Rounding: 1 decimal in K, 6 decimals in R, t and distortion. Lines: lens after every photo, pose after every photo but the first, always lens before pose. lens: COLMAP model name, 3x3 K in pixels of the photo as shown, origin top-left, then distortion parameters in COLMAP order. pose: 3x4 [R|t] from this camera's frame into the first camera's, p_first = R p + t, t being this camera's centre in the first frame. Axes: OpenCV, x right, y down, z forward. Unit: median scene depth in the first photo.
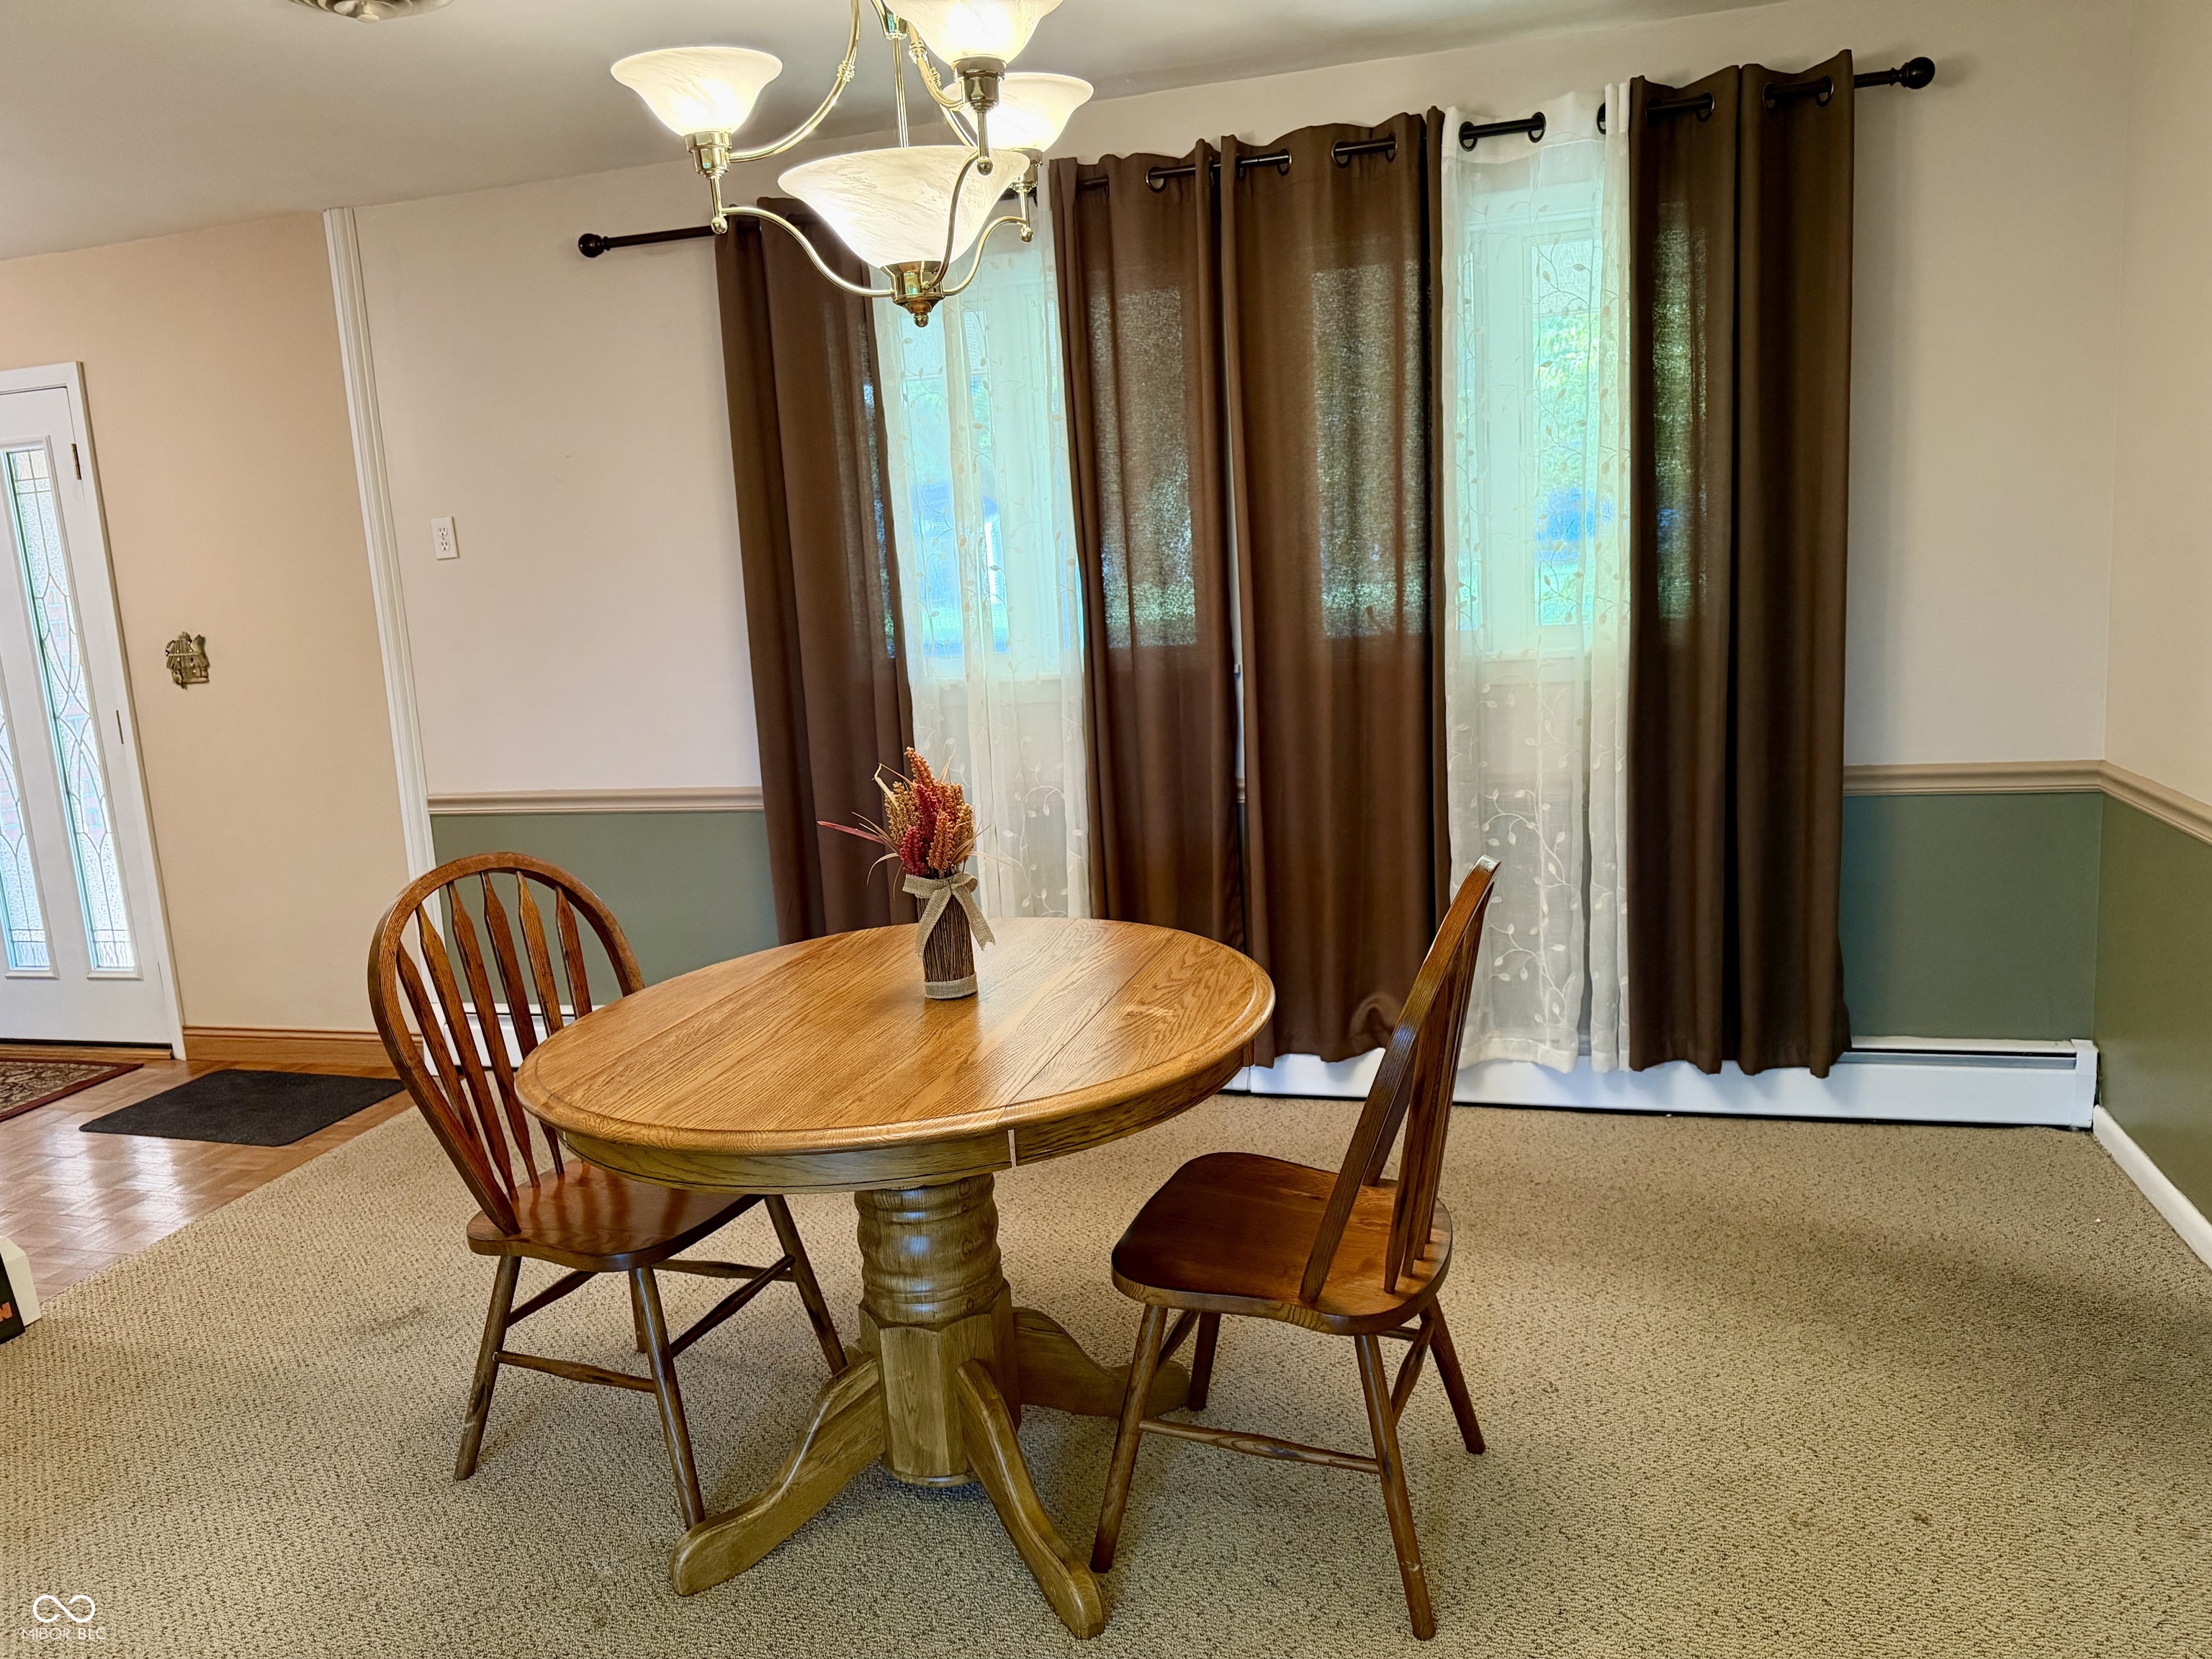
lens RADIAL K [[1565.7, 0, 1108.1], [0, 1565.7, 825.1], [0, 0, 1]] dist [0.060922, -0.057196]
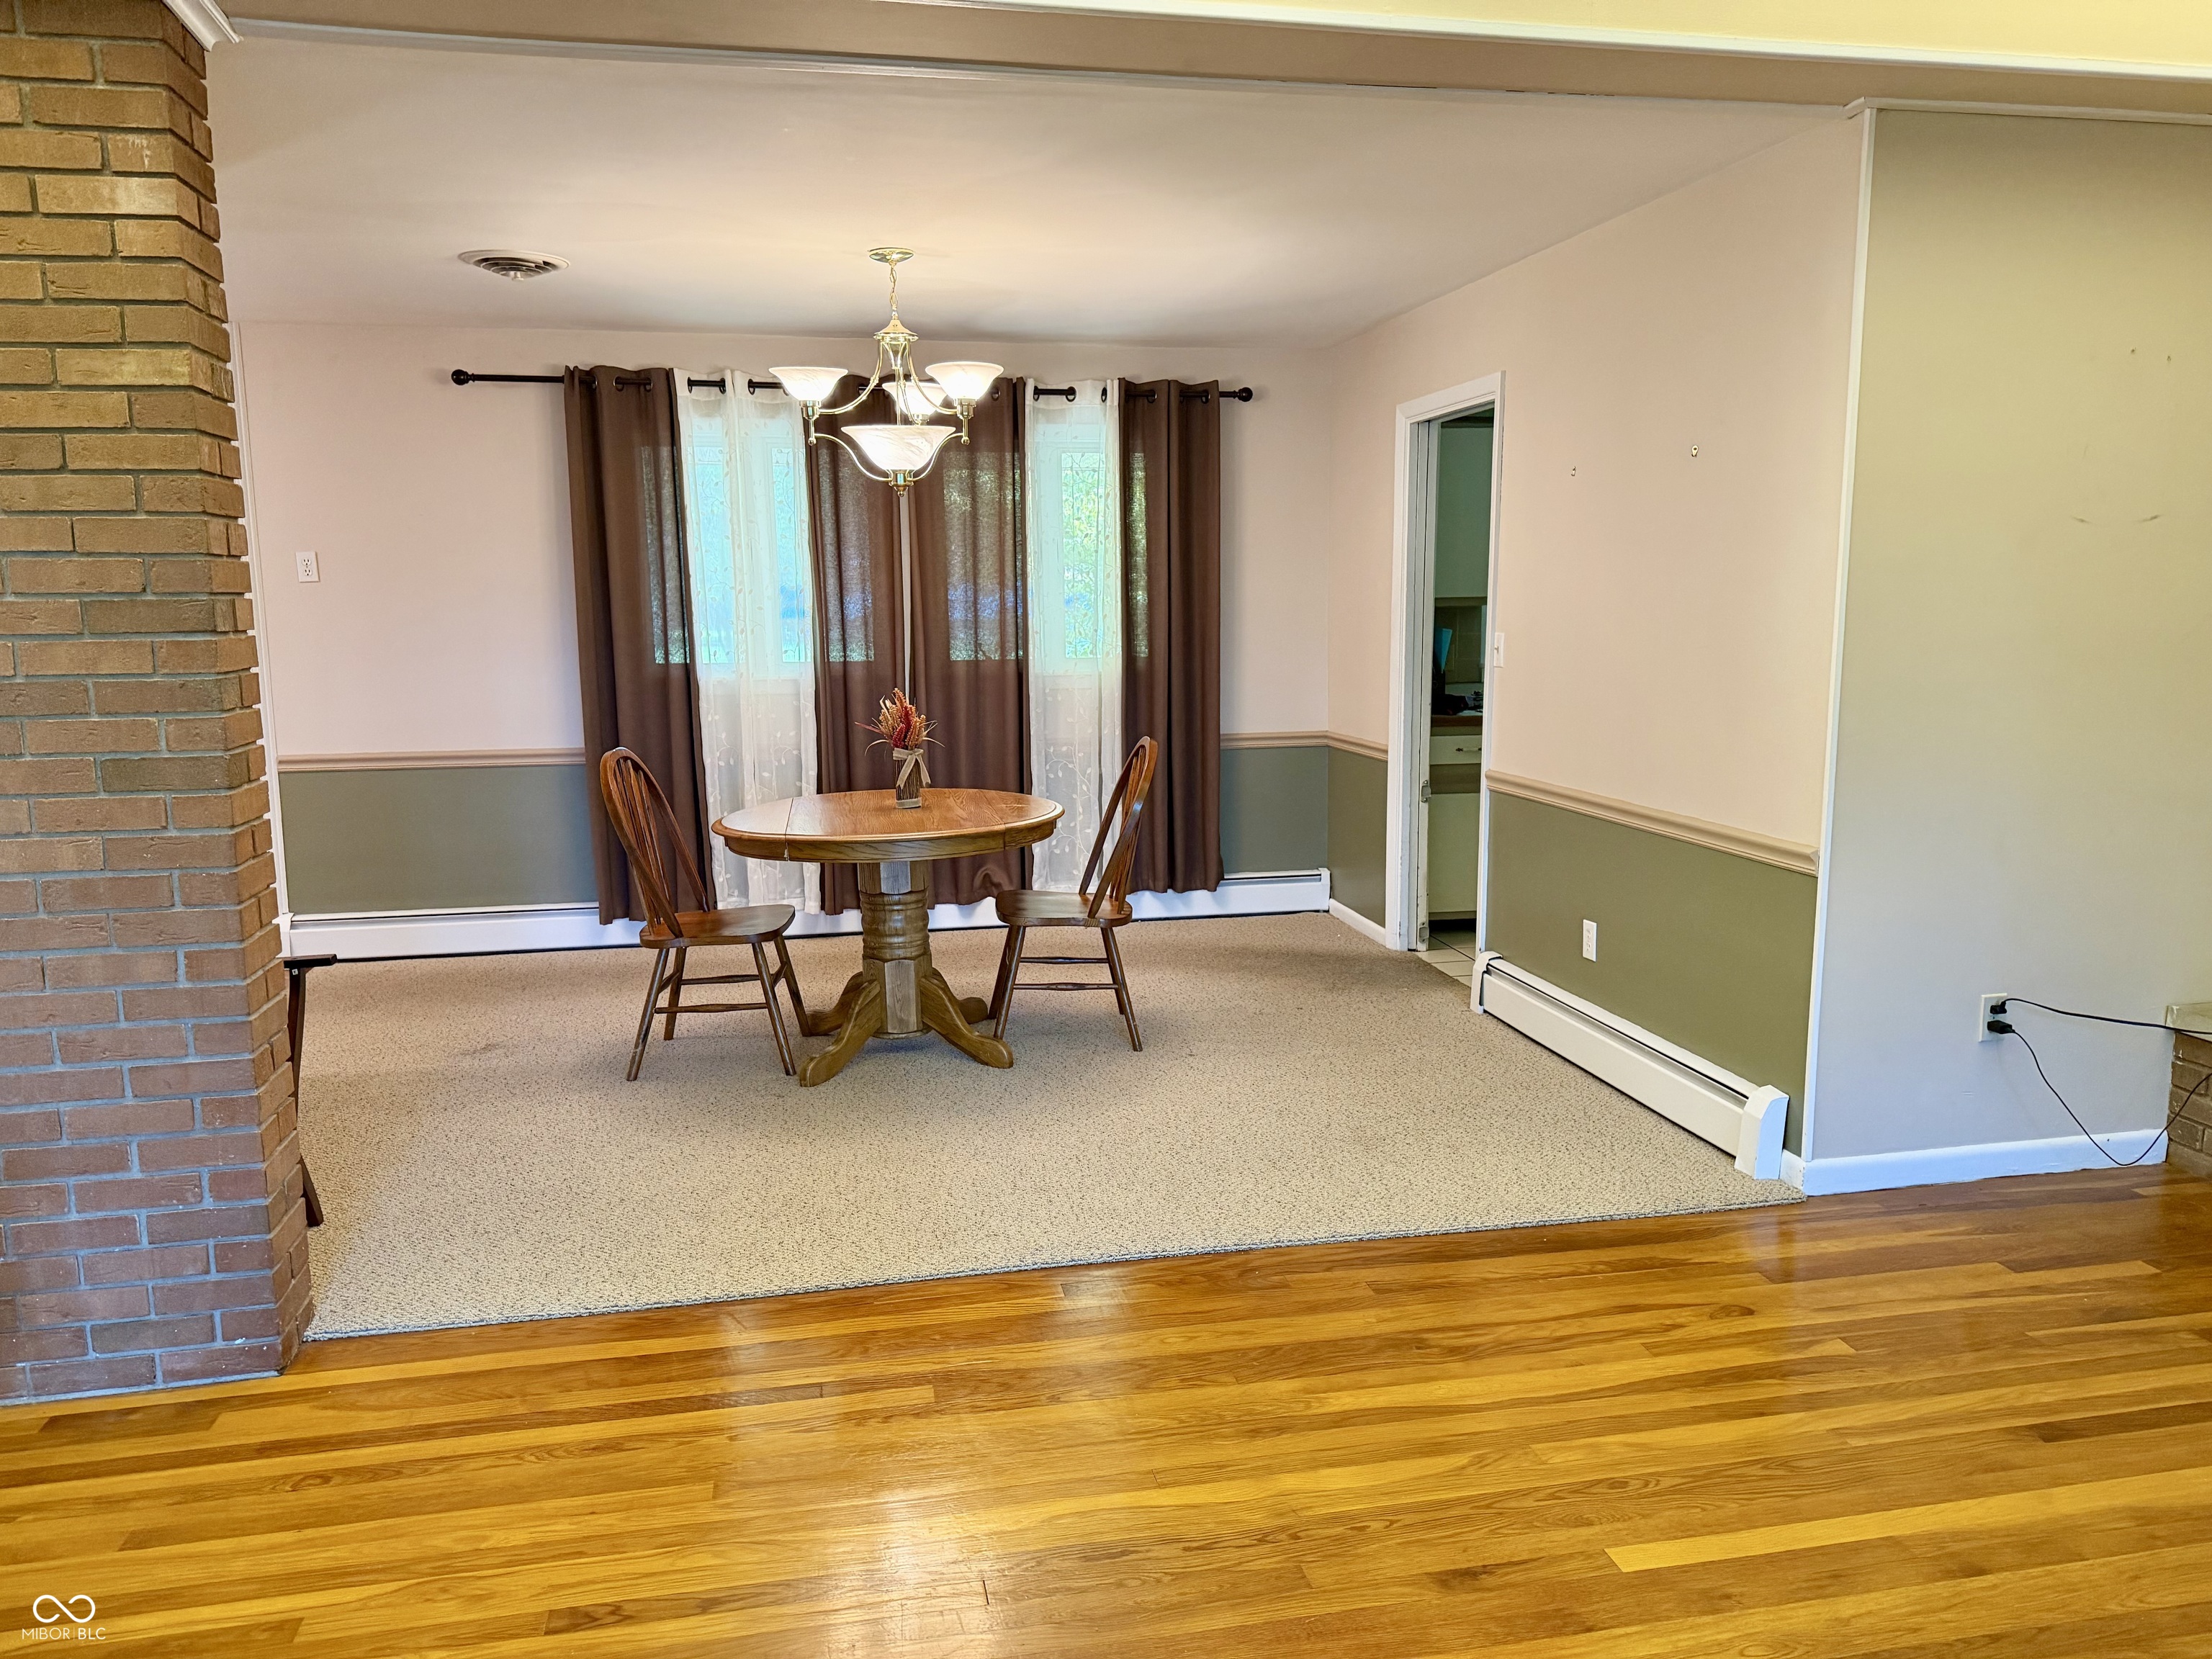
lens RADIAL K [[1529.3, 0, 1089.5], [0, 1529.3, 836.6], [0, 0, 1]] dist [0.143833, -0.175722]
pose [[0.898001, -0.014872, 0.439742, -0.514913], [0.031053, 0.999079, -0.029625, 0.140519], [-0.438897, 0.040259, 0.897635, -0.630306]]
